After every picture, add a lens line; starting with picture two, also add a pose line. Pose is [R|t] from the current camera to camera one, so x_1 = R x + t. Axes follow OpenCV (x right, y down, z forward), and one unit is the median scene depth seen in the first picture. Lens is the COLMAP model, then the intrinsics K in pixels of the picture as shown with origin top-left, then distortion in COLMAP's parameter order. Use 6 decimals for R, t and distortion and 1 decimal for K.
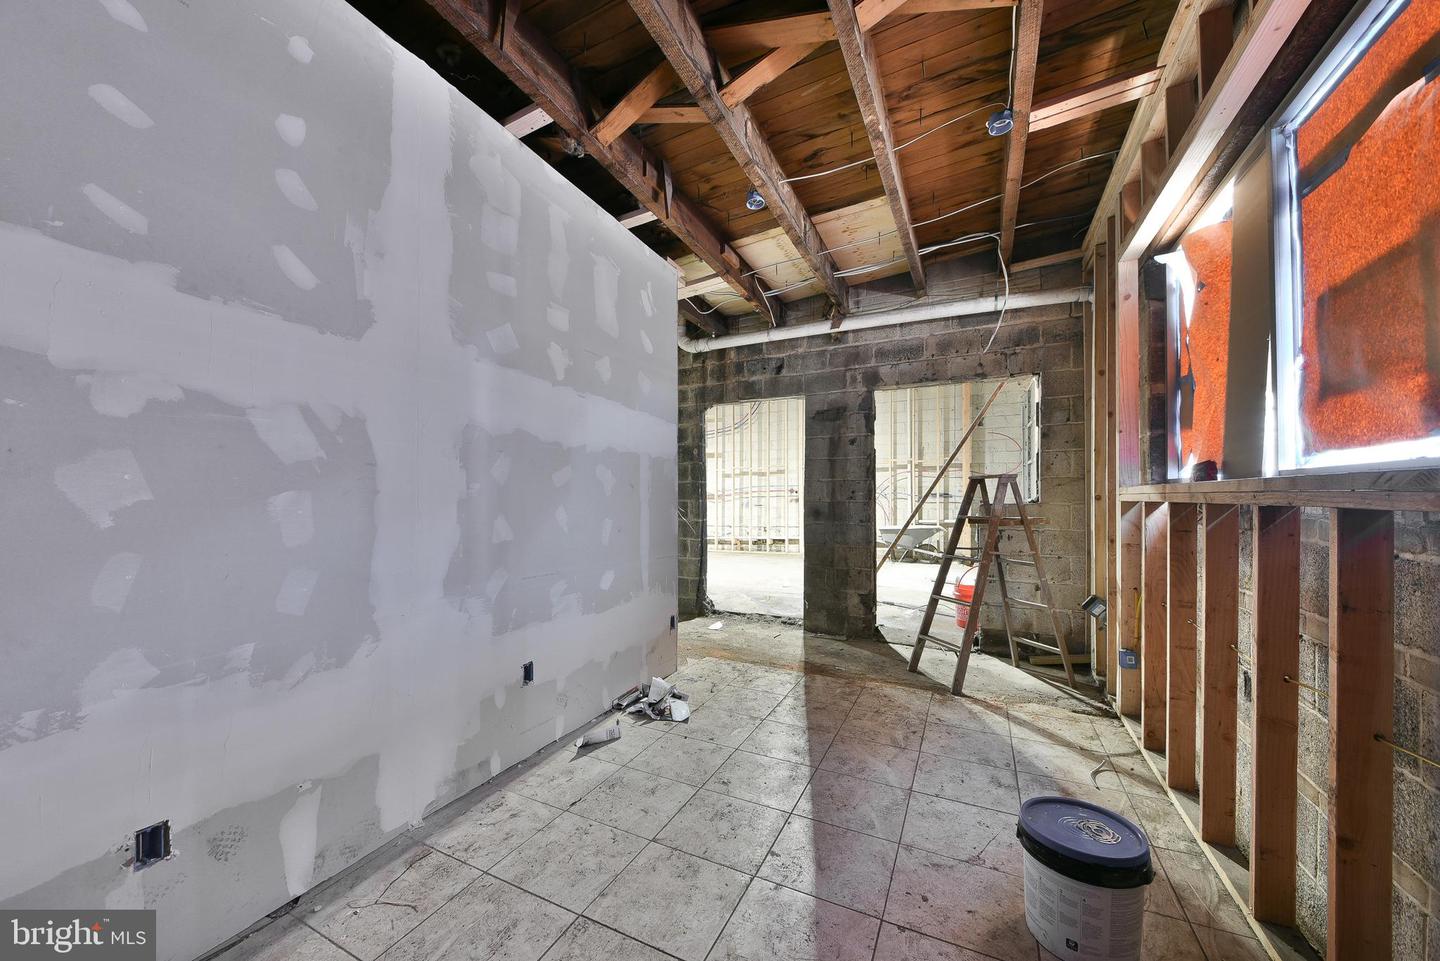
lens RADIAL K [[531.7, 0, 720.0], [0, 531.7, 480.5], [0, 0, 1]] dist [0.042843, -0.028761]
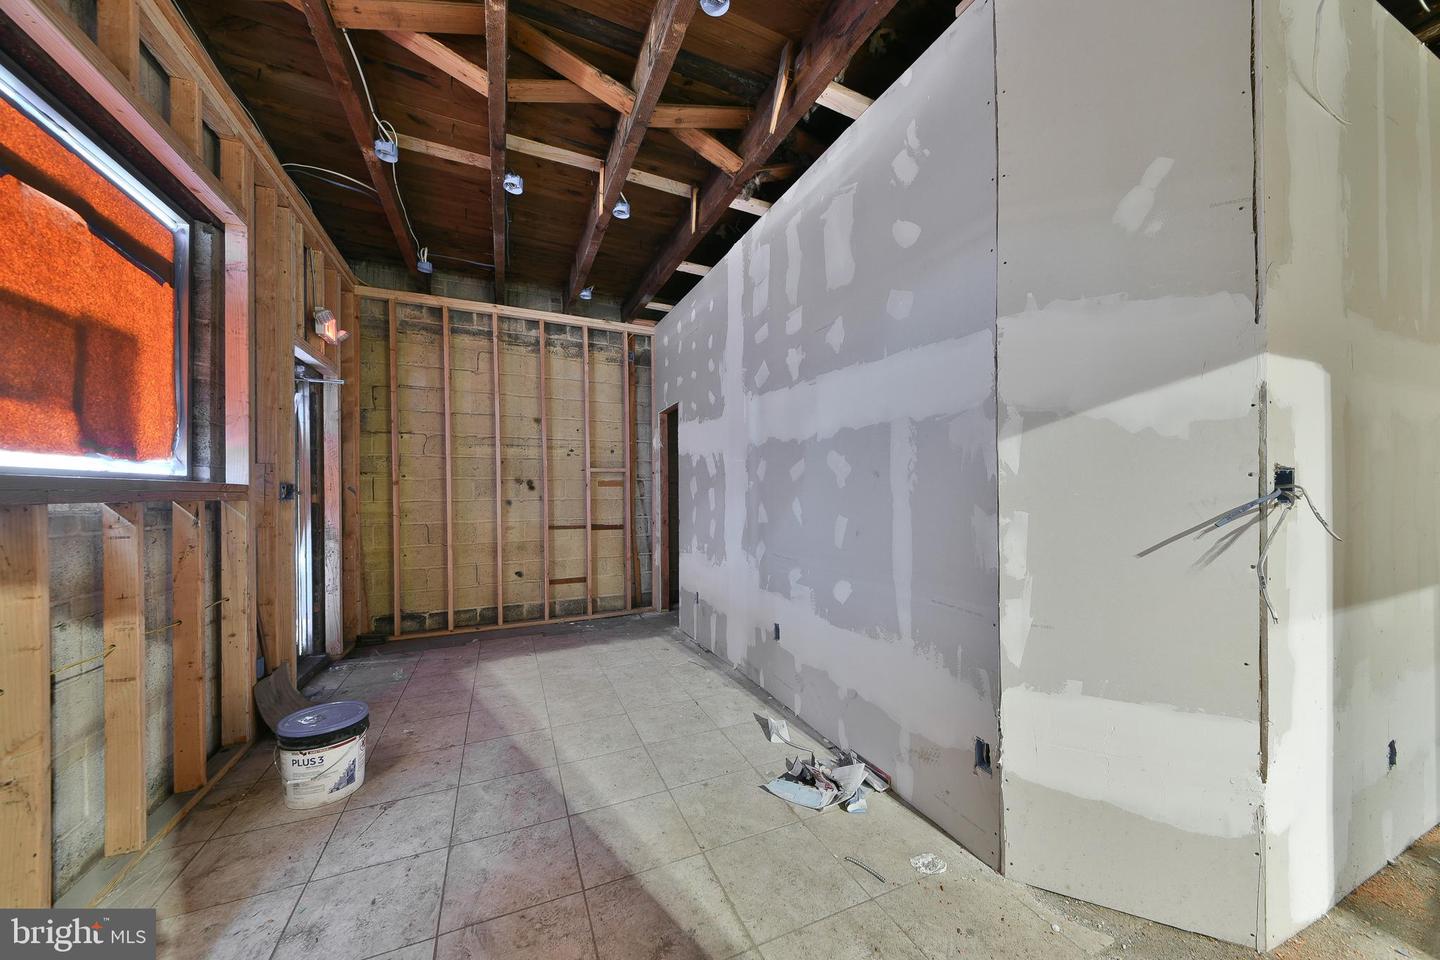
lens RADIAL K [[531.7, 0, 720.0], [0, 531.7, 480.0], [0, 0, 1]] dist [0.042843, -0.028761]
pose [[-0.684130, -0.007917, -0.729317, 0.577778], [0.031724, 0.998672, -0.040600, 0.049916], [0.728670, -0.050912, -0.682970, 1.613512]]
